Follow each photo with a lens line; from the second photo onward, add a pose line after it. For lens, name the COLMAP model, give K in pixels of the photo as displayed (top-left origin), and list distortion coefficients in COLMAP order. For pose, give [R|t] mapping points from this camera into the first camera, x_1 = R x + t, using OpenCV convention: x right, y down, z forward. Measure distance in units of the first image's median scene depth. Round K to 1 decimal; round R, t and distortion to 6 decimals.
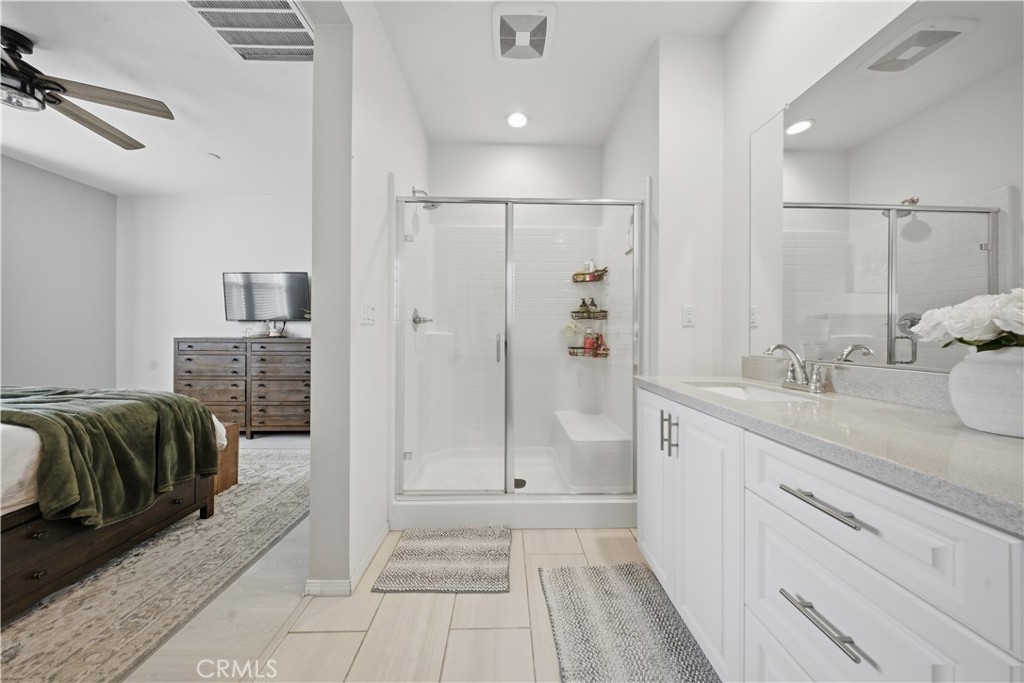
lens RADIAL K [[307.4, 0, 514.0], [0, 307.4, 339.6], [0, 0, 1]] dist [-0.002165, -0.000265]
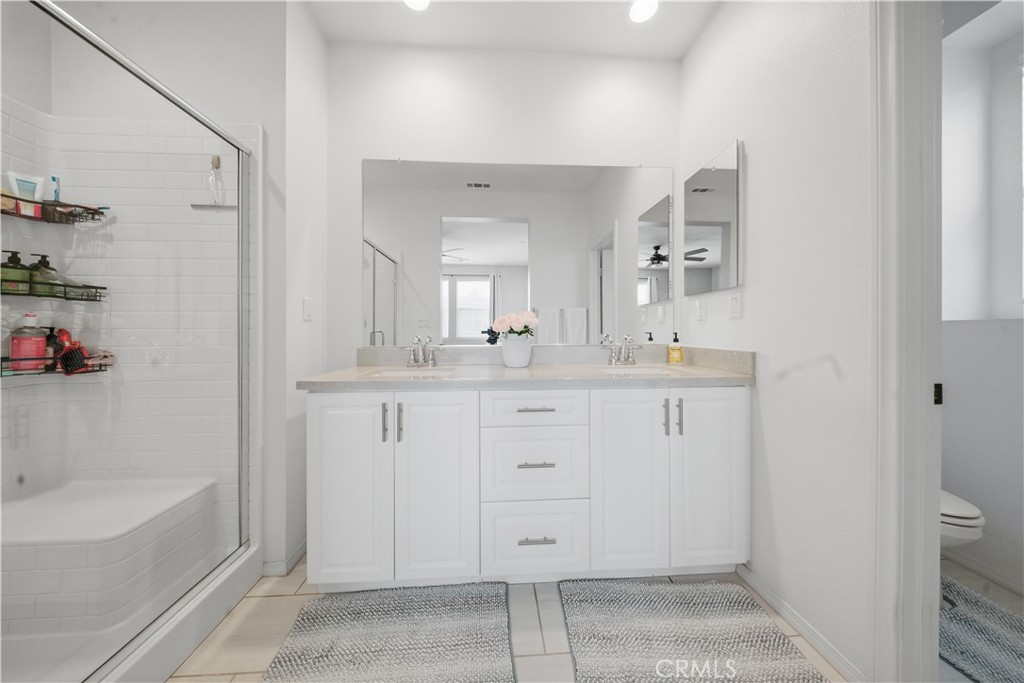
lens RADIAL K [[304.6, 0, 511.5], [0, 304.6, 337.4], [0, 0, 1]] dist [0.000450, -0.004123]
pose [[-0.032610, -0.023431, 0.999193, -0.368883], [0.016748, 0.999572, 0.023986, -0.003625], [-0.999328, 0.017517, -0.032203, 0.412402]]
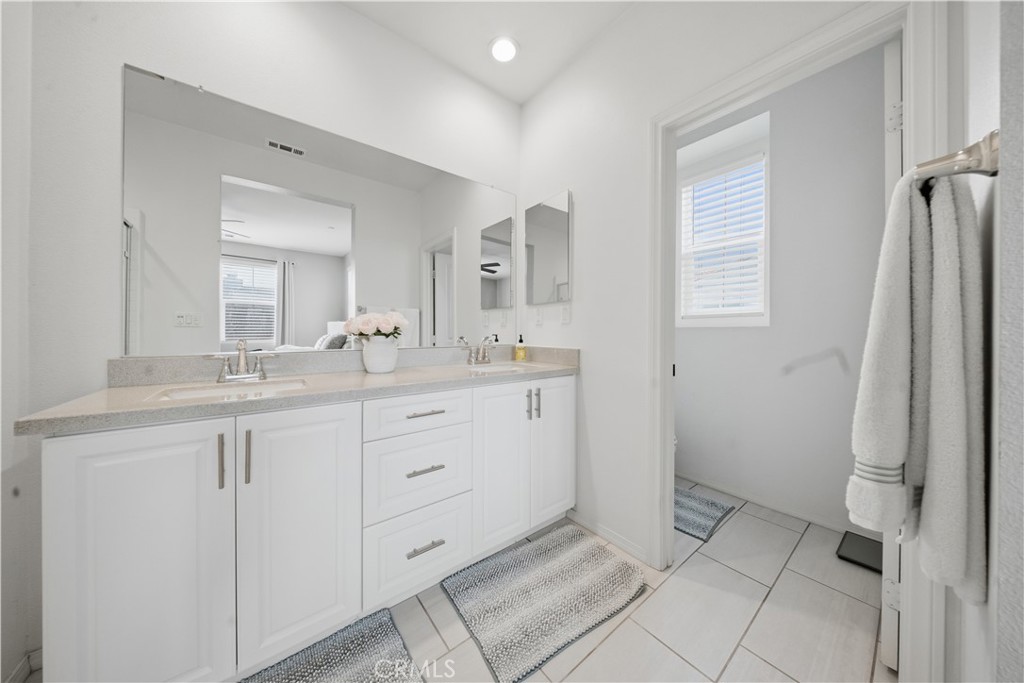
lens RADIAL K [[307.4, 0, 514.0], [0, 307.4, 339.6], [0, 0, 1]] dist [-0.002165, -0.000265]
pose [[-0.586182, -0.022716, 0.809861, -0.346457], [0.006954, 0.999429, 0.033067, -0.007893], [-0.810149, 0.025015, -0.585689, 0.581085]]
